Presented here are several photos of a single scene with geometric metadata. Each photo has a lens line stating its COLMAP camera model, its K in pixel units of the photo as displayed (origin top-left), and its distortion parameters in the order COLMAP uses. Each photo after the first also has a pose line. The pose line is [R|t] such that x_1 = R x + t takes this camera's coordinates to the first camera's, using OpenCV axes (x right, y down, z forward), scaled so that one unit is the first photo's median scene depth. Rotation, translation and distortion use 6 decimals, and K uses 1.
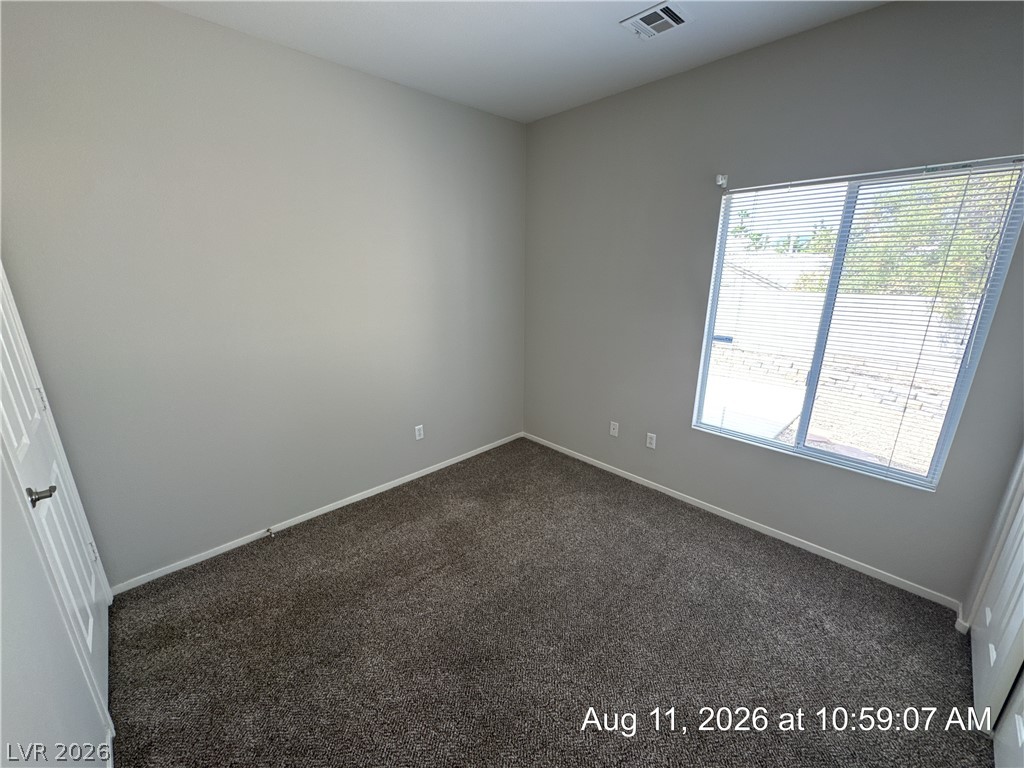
lens RADIAL K [[410.1, 0, 510.4], [0, 410.1, 383.0], [0, 0, 1]] dist [-0.002885, 0.000752]
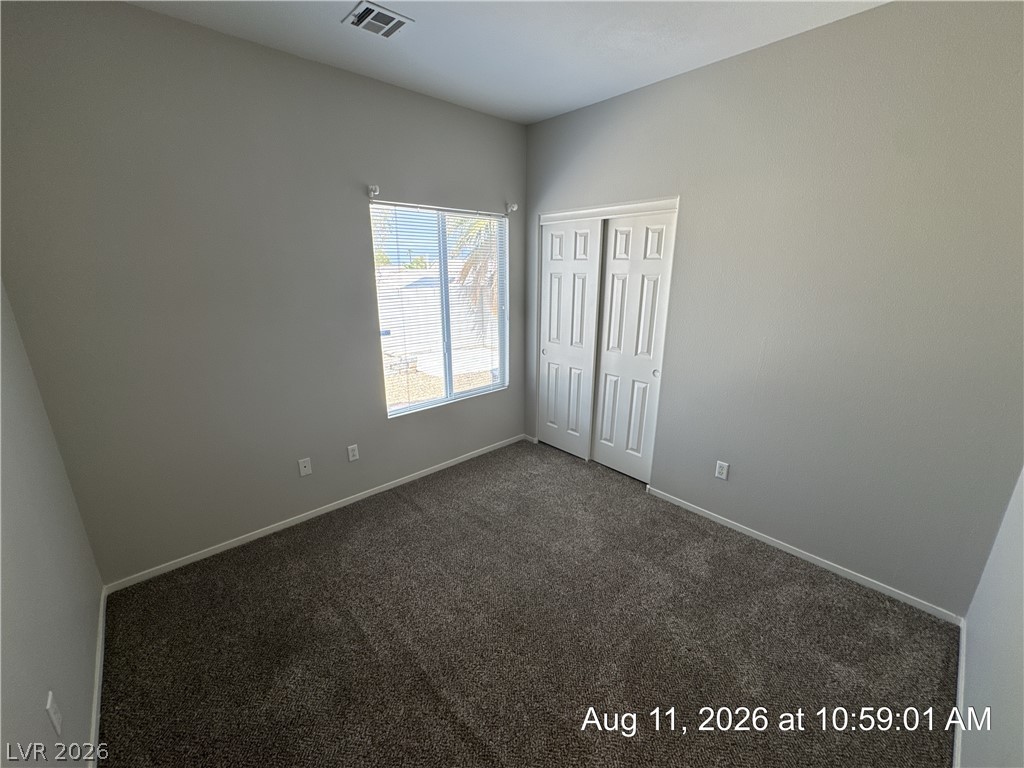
lens RADIAL K [[410.1, 0, 510.7], [0, 410.1, 381.8], [0, 0, 1]] dist [-0.002885, 0.000752]
pose [[0.046116, -0.270755, 0.961543, -0.568102], [0.282336, 0.926853, 0.247446, -0.159979], [-0.958207, 0.260067, 0.119187, 0.555830]]
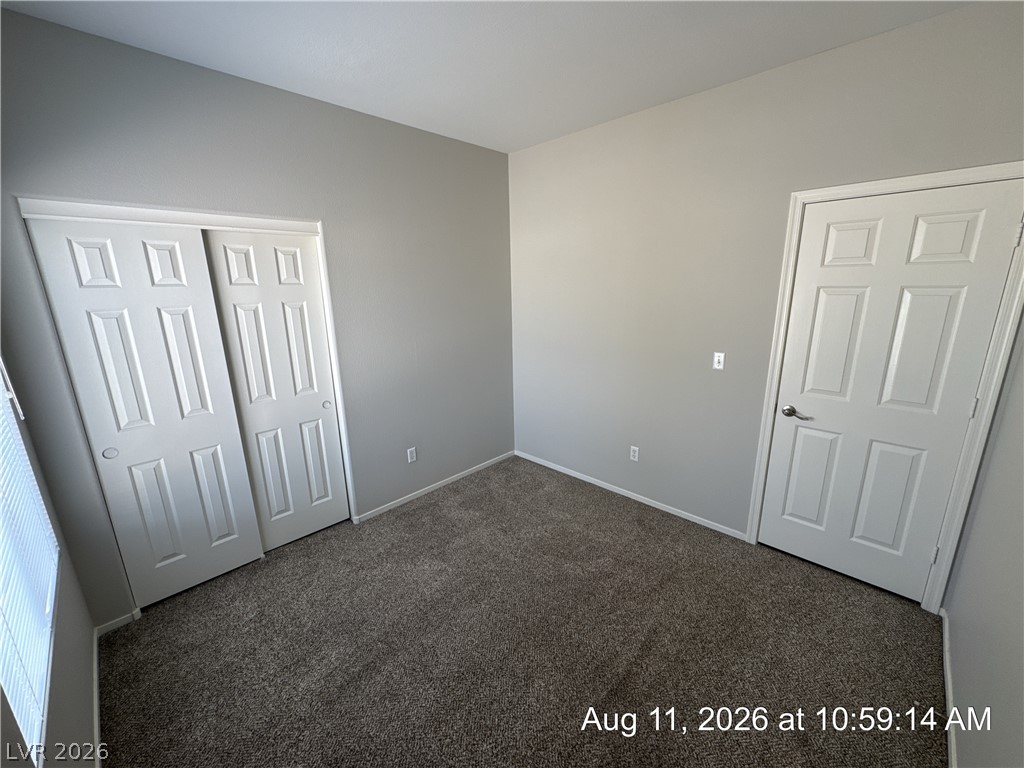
lens RADIAL K [[410.1, 0, 512.4], [0, 410.1, 385.4], [0, 0, 1]] dist [-0.002885, 0.000752]
pose [[-0.999703, 0.024297, -0.001714, 0.036740], [0.020076, 0.861800, 0.506851, -0.348692], [0.013792, 0.506666, -0.862032, 1.164283]]
